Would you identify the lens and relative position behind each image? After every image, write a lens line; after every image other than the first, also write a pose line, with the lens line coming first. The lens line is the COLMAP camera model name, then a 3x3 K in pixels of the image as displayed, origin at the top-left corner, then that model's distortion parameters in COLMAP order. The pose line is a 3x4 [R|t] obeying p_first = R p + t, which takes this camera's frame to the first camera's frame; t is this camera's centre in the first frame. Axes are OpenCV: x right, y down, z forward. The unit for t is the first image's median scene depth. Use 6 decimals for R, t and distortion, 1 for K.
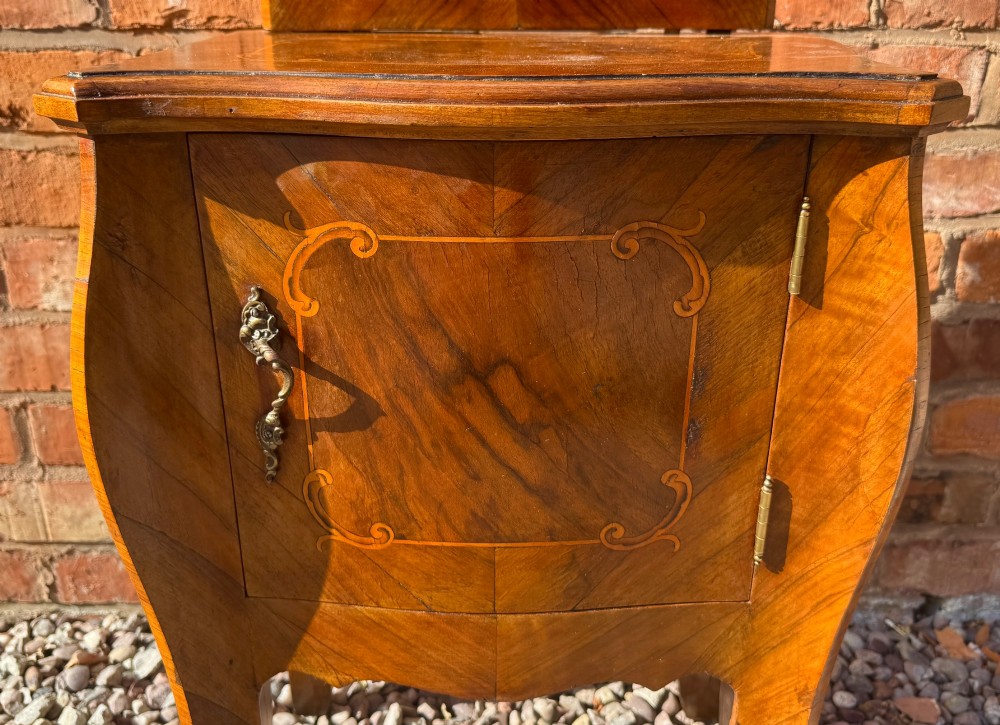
lens RADIAL K [[942.4, 0, 503.4], [0, 942.4, 364.8], [0, 0, 1]] dist [-0.017692, 0.000000]
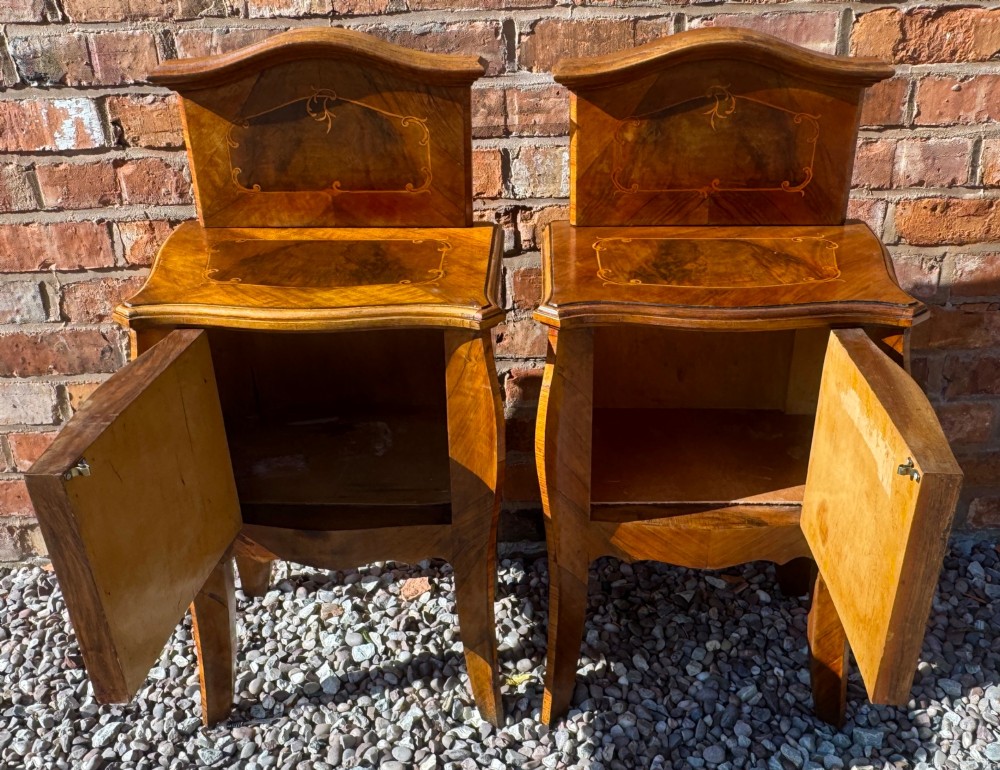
lens RADIAL K [[990.5, 0, 527.6], [0, 990.5, 394.4], [0, 0, 1]] dist [0.011773, 0.000000]
pose [[0.999786, -0.020705, 0.000004, -0.151441], [0.020651, 0.997196, 0.071929, -0.174498], [-0.001494, -0.071913, 0.997410, -0.971986]]
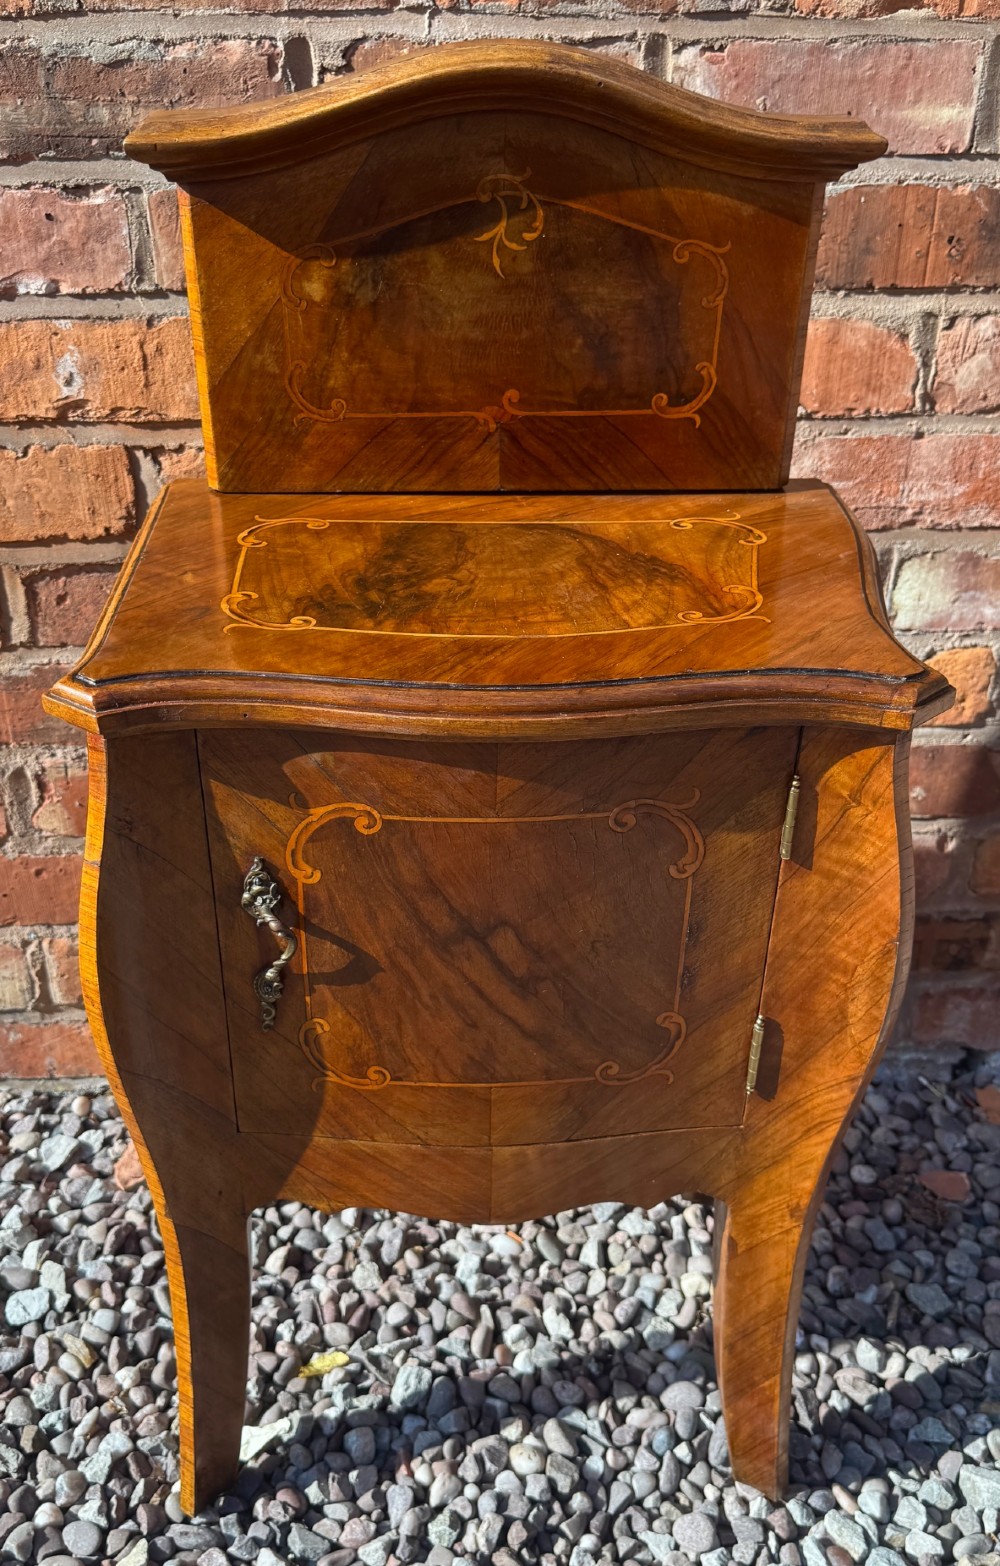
lens RADIAL K [[1439.7, 0, 478.7], [0, 1439.7, 822.5], [0, 0, 1]] dist [0.003634, 0.000000]
pose [[0.999179, -0.014459, 0.037845, -0.060755], [0.008507, 0.988200, 0.152932, -0.255777], [-0.039609, -0.152484, 0.987512, -0.382855]]
